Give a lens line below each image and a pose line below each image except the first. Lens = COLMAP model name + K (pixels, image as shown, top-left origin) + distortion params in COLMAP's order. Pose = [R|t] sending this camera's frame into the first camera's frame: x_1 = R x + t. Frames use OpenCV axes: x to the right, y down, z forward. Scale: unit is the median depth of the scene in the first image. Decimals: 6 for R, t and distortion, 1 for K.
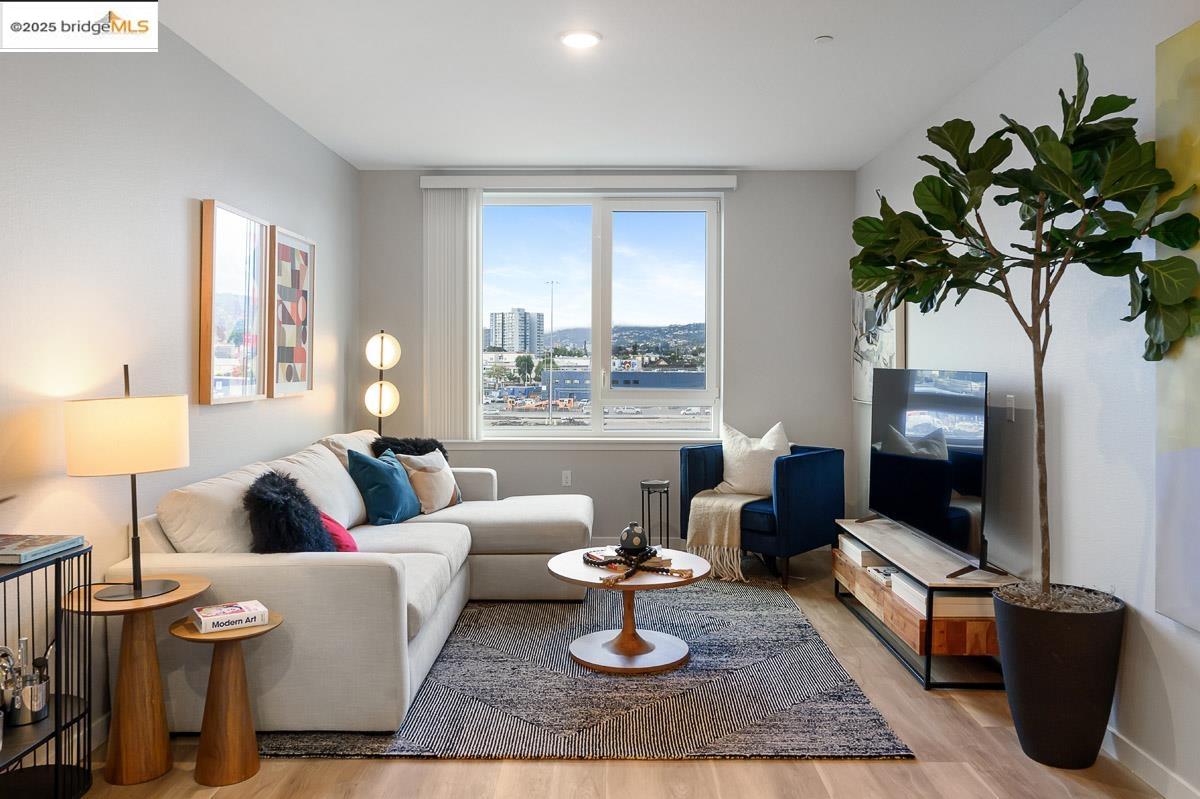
lens RADIAL K [[880.4, 0, 588.5], [0, 880.4, 365.4], [0, 0, 1]] dist [0.002248, 0.001562]
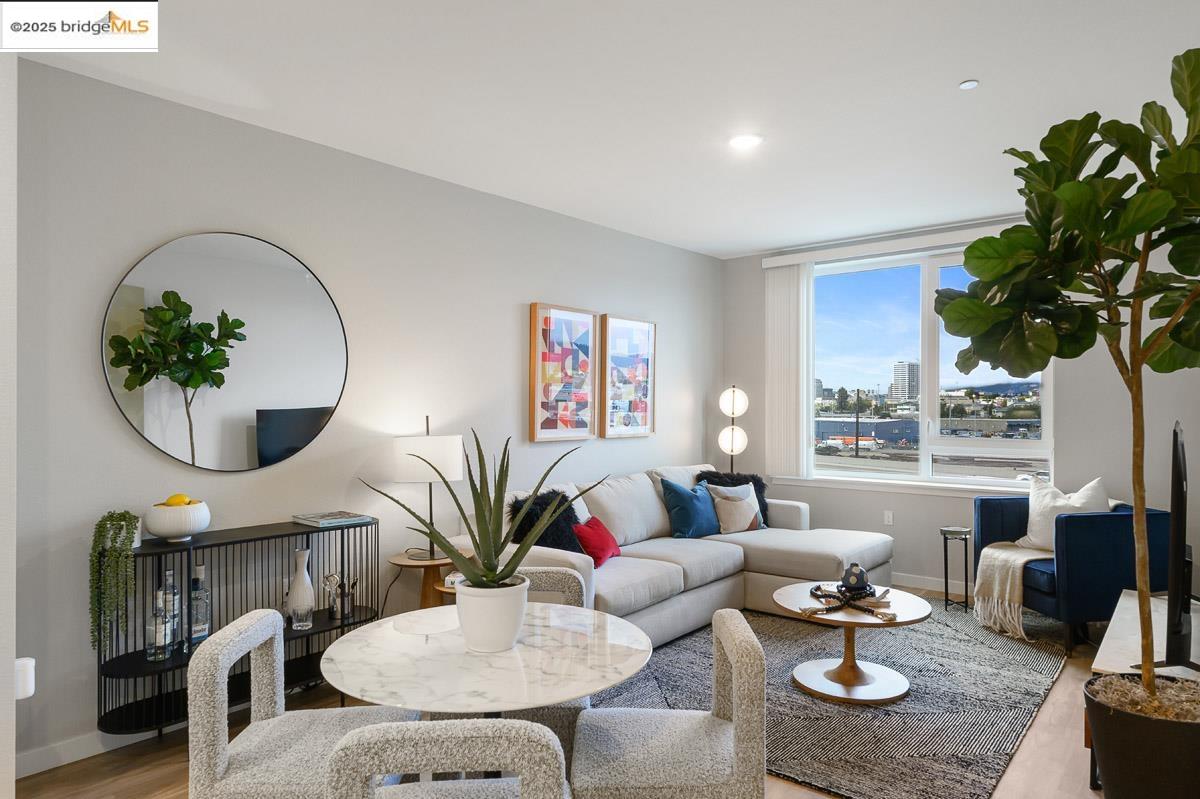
lens RADIAL K [[725.8, 0, 597.7], [0, 725.8, 411.7], [0, 0, 1]] dist [-0.006934, 0.008510]
pose [[0.777918, 0.003822, -0.628354, 0.343331], [-0.001396, 0.999990, 0.004355, -0.008733], [0.628364, -0.002511, 0.777916, 0.096393]]
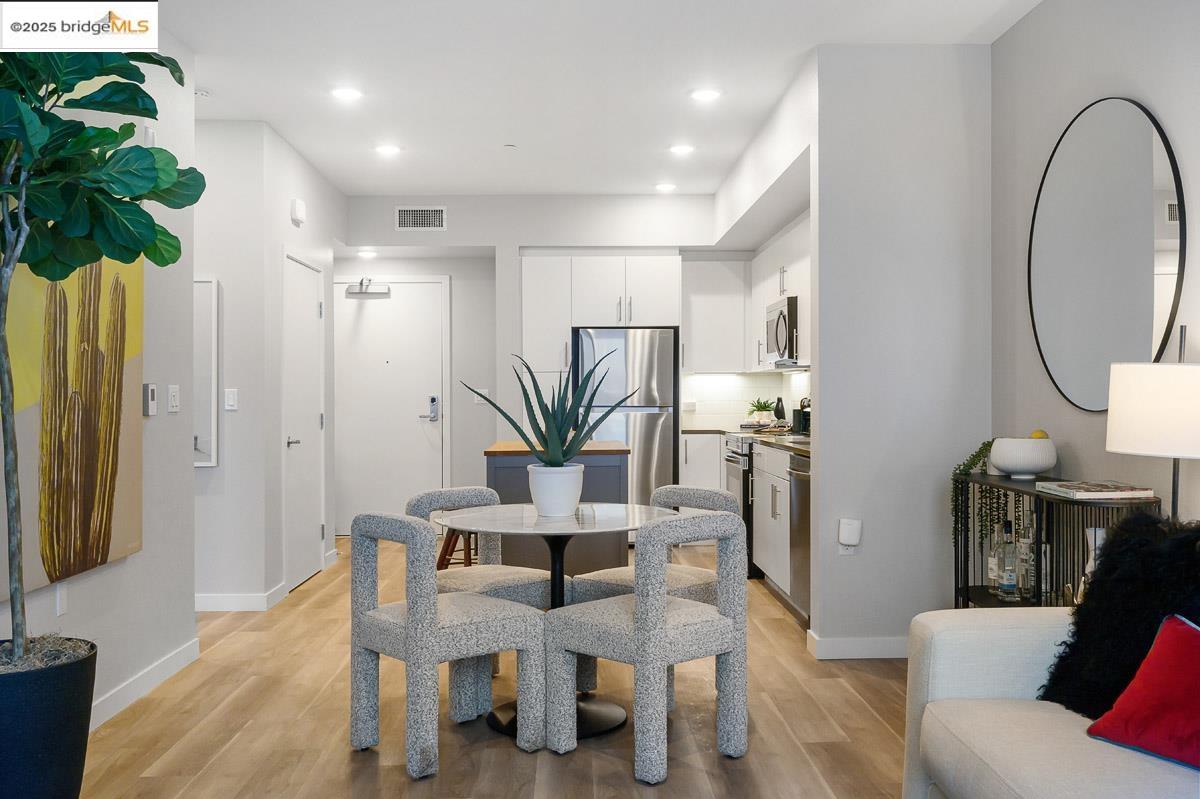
lens RADIAL K [[1085.3, 0, 611.3], [0, 1085.3, 402.1], [0, 0, 1]] dist [-0.013598, 0.015728]
pose [[-0.998202, 0.004713, -0.059750, 0.039768], [0.003951, 0.999910, 0.012858, 0.033155], [0.059806, 0.012599, -0.998131, 1.209280]]
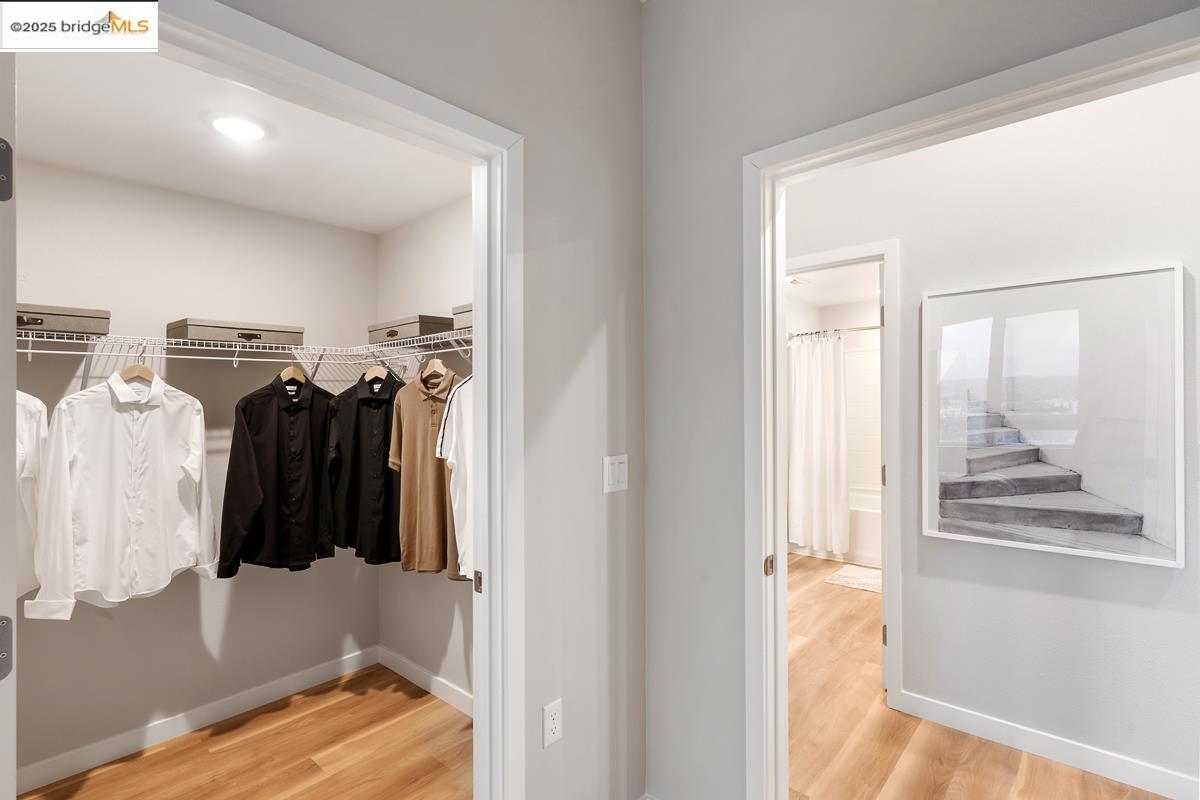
lens RADIAL K [[574.0, 0, 600.4], [0, 574.0, 412.3], [0, 0, 1]] dist [0.000385, -0.000014]
pose [[-0.764773, -0.001486, 0.644298, 0.474395], [0.020064, 0.999457, 0.026122, -0.007834], [-0.643987, 0.032904, -0.764329, 0.508172]]
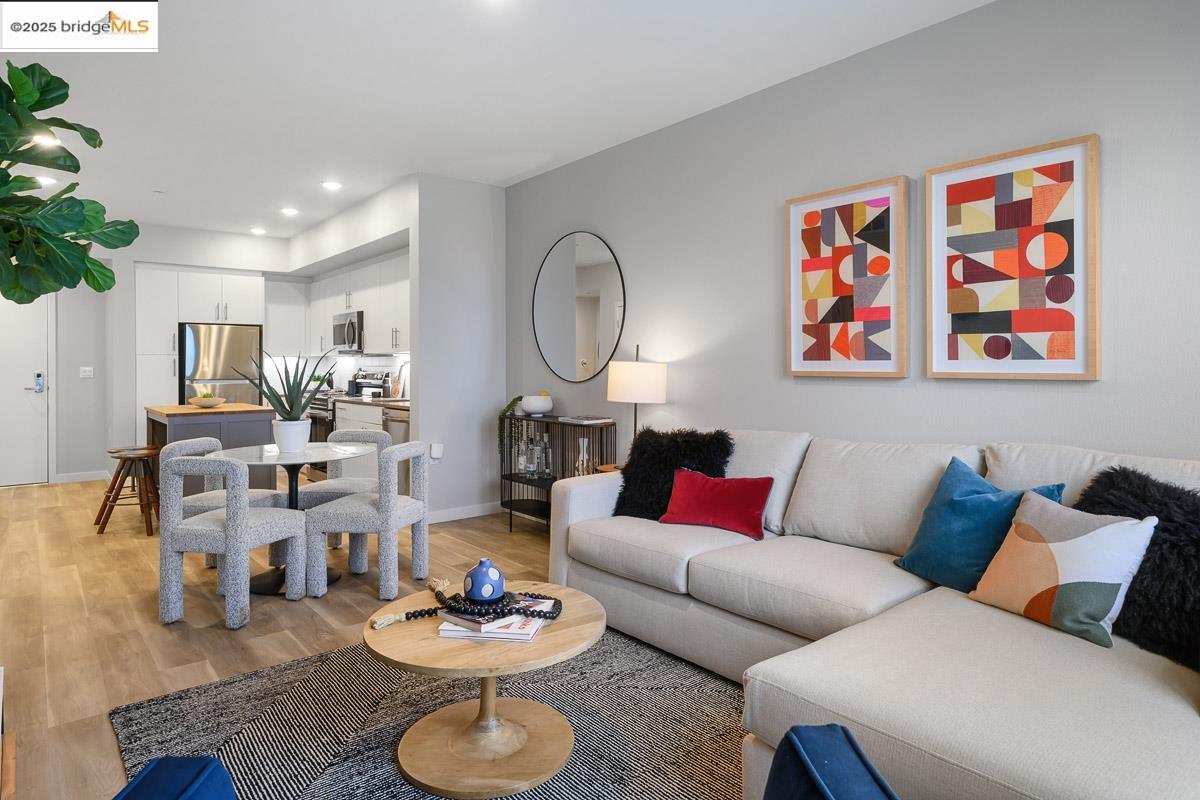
lens RADIAL K [[691.9, 0, 610.0], [0, 691.9, 365.7], [0, 0, 1]] dist [-0.006247, 0.002369]
pose [[-0.751479, 0.000765, -0.659757, 0.292011], [-0.002079, 0.999992, 0.003527, 0.023666], [0.659754, 0.004022, -0.751471, 1.256397]]
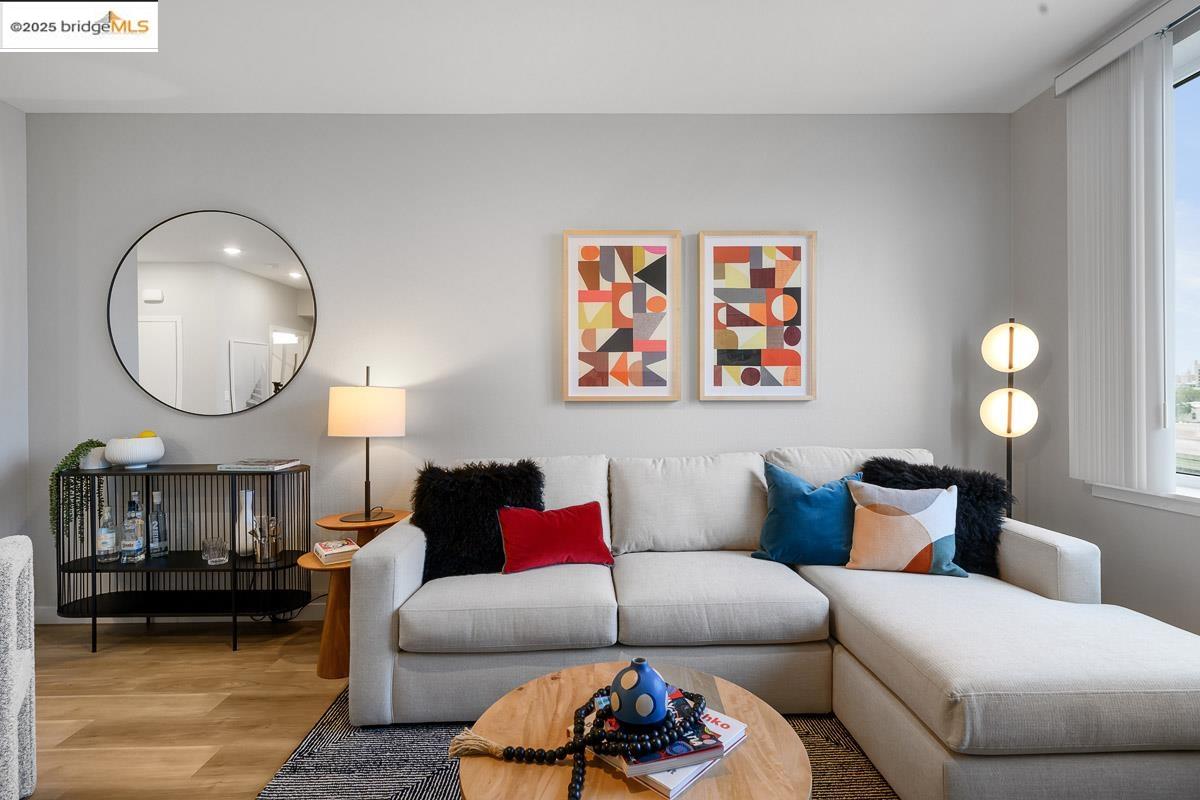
lens RADIAL K [[574.0, 0, 603.0], [0, 574.0, 394.2], [0, 0, 1]] dist [0.000385, -0.000014]
pose [[0.044721, 0.006877, -0.998976, 0.295147], [0.001128, 0.999975, 0.006935, 0.024671], [0.998999, -0.001437, 0.044712, 0.832744]]
